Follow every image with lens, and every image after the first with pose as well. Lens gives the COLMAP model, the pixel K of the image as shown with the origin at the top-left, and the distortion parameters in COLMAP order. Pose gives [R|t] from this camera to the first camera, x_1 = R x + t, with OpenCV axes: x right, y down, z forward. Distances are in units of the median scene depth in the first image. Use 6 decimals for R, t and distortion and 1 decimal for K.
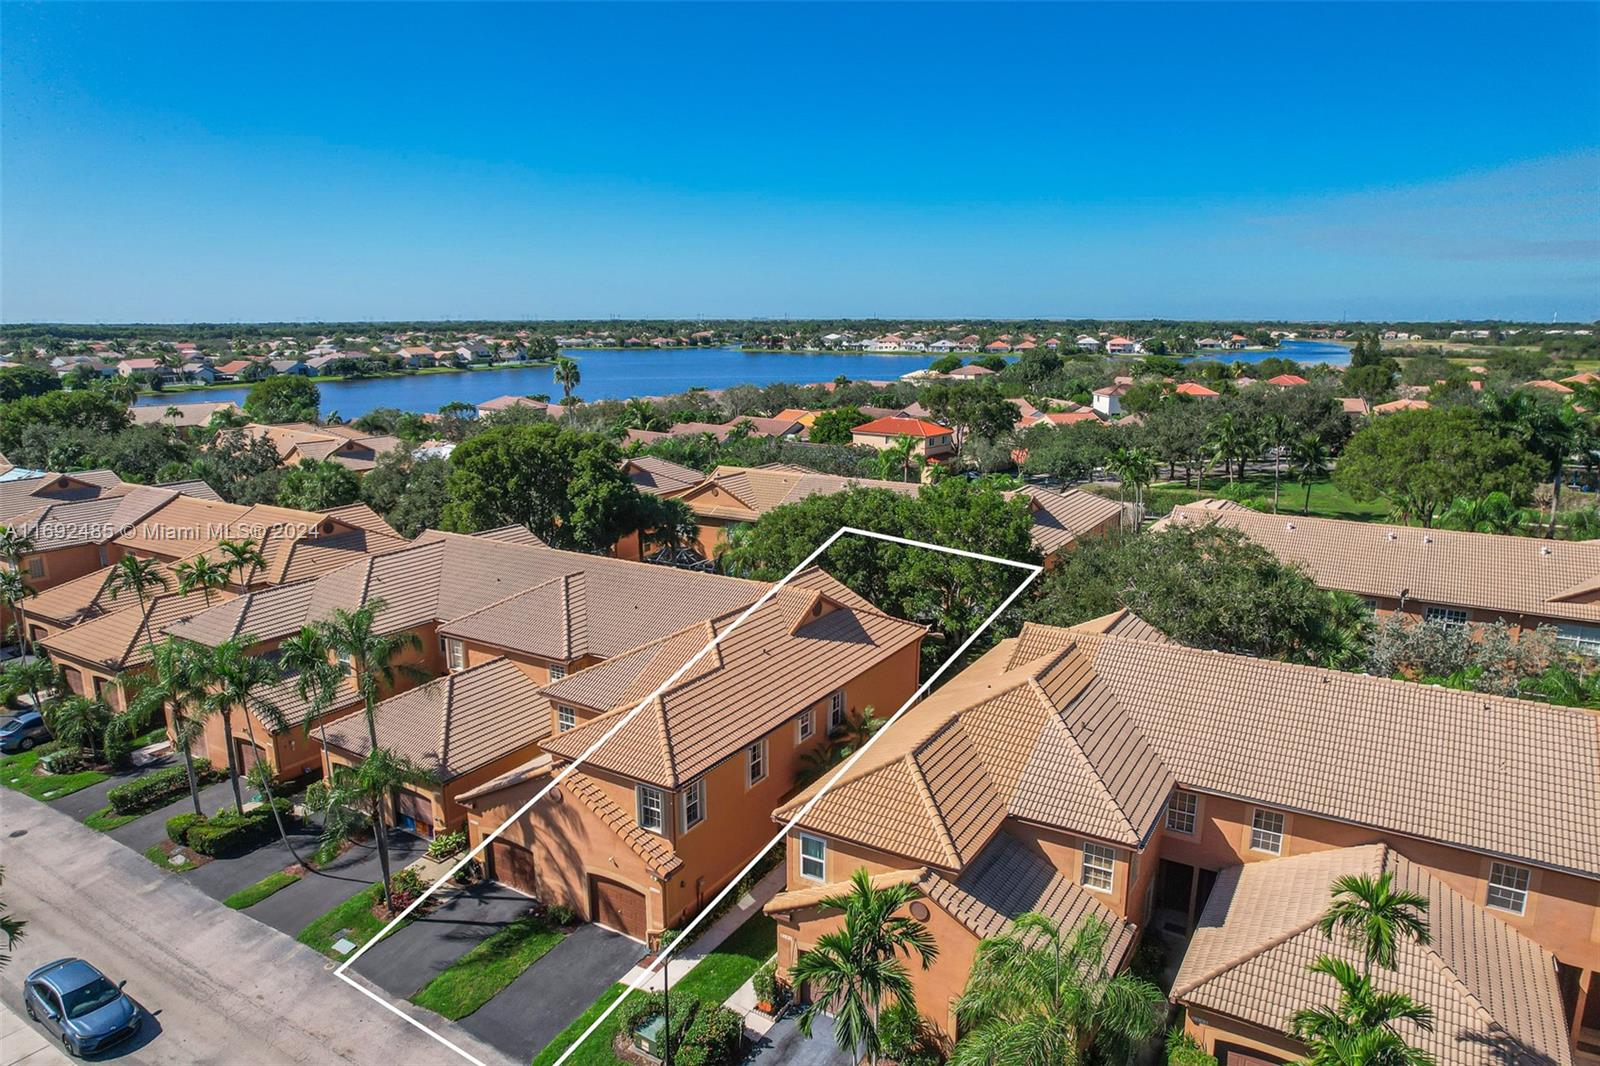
lens RADIAL K [[1015.3, 0, 800.0], [0, 1015.3, 533.0], [0, 0, 1]] dist [-0.077951, 0.058935]
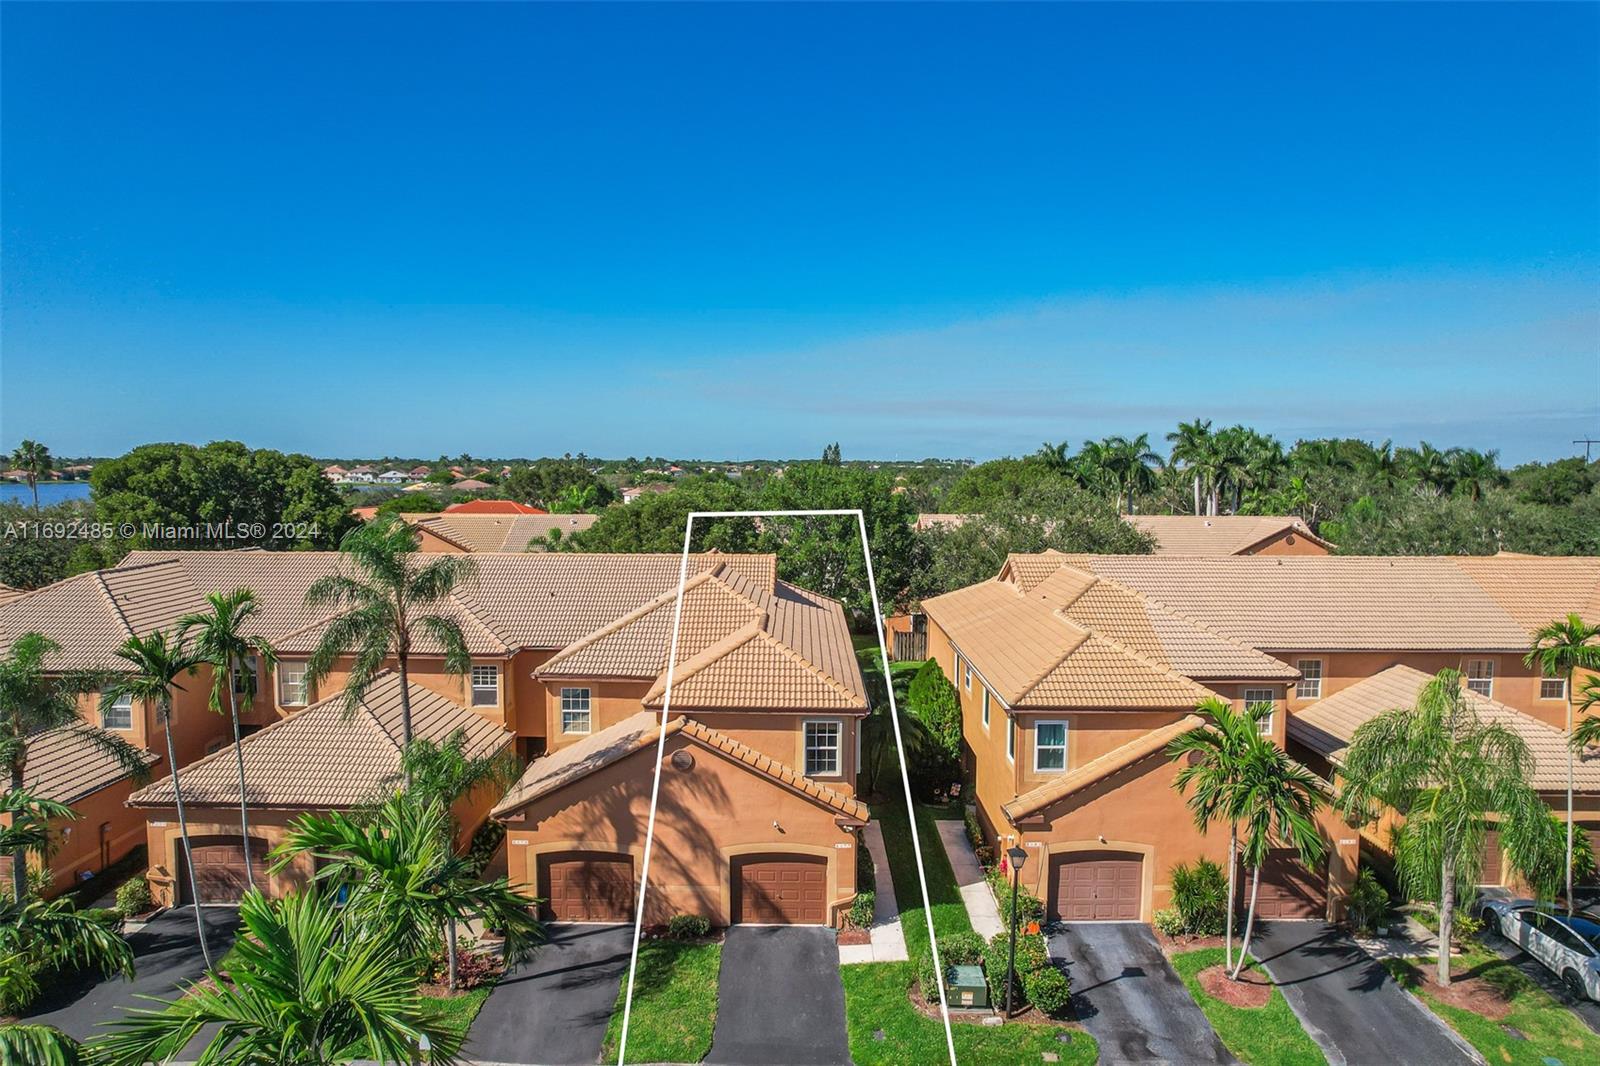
lens RADIAL K [[1008.3, 0, 800.3], [0, 1008.3, 515.5], [0, 0, 1]] dist [-0.037848, 0.000778]
pose [[0.853084, -0.021734, 0.521321, -0.557884], [0.101516, 0.986953, -0.124973, 0.178913], [-0.511803, 0.159535, 0.844160, 0.275354]]
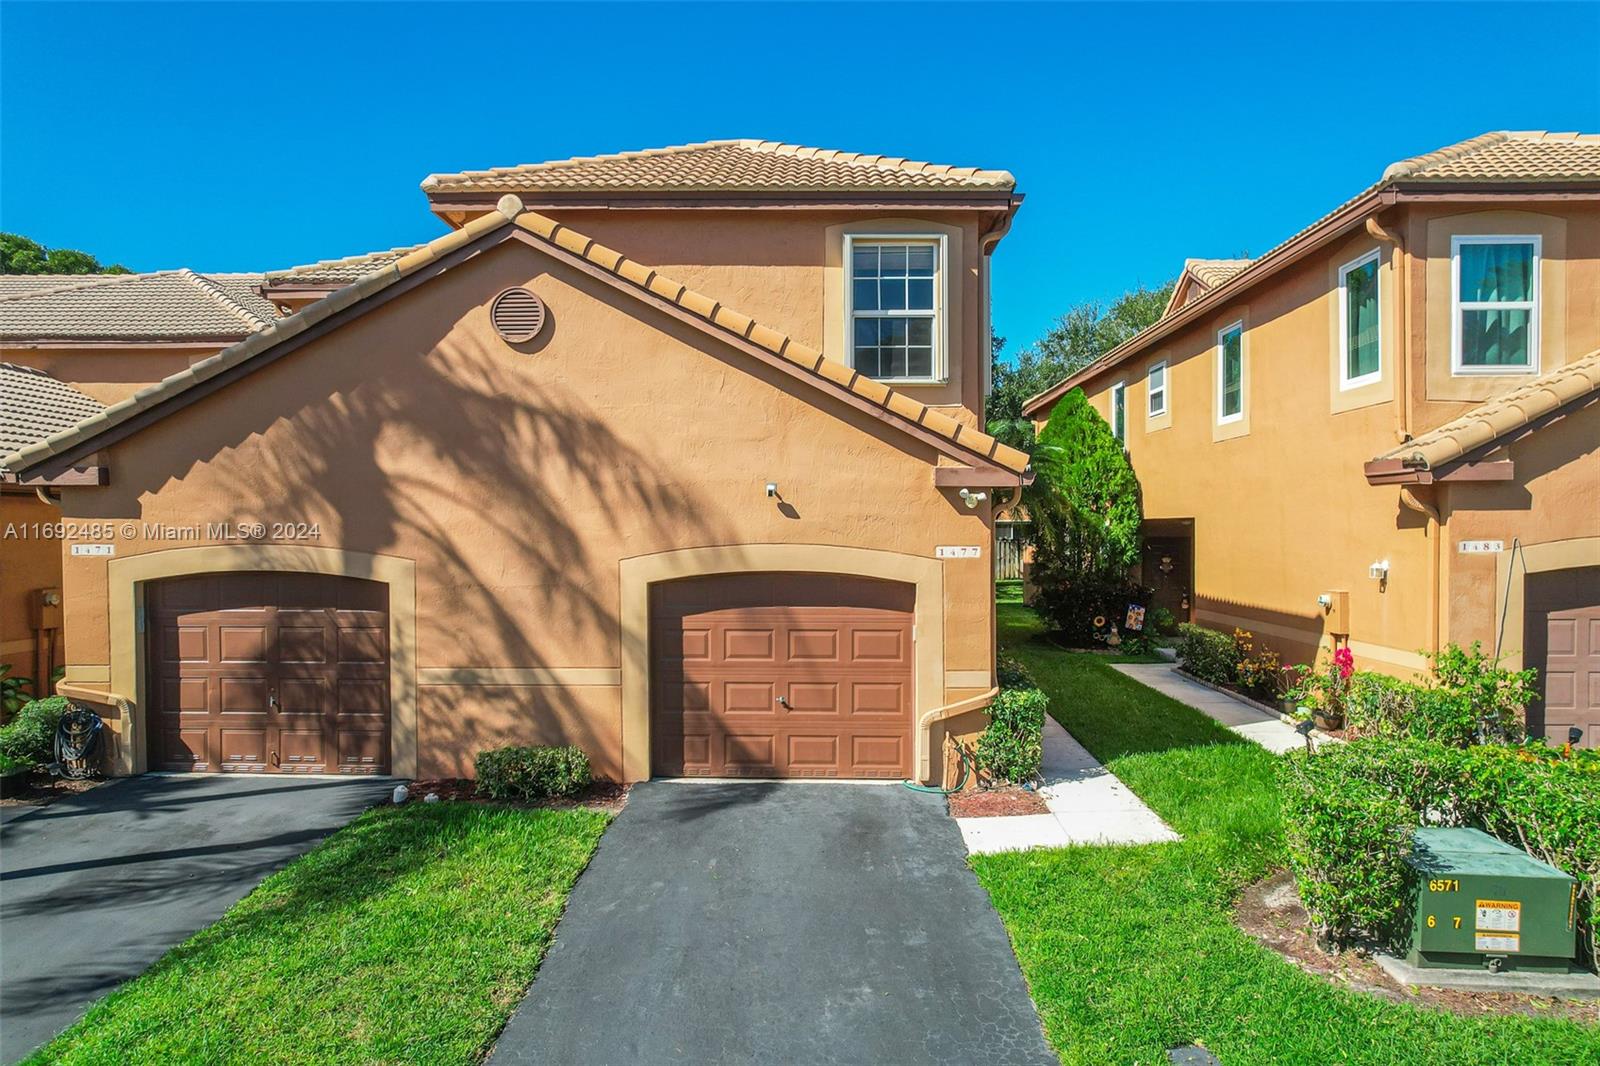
lens RADIAL K [[1015.3, 0, 800.0], [0, 1015.3, 533.0], [0, 0, 1]] dist [-0.077951, 0.058935]
pose [[0.867034, -0.000714, 0.498249, -0.313191], [0.103840, 0.978300, -0.179296, 0.375313], [-0.487308, 0.207194, 0.848293, 0.728650]]
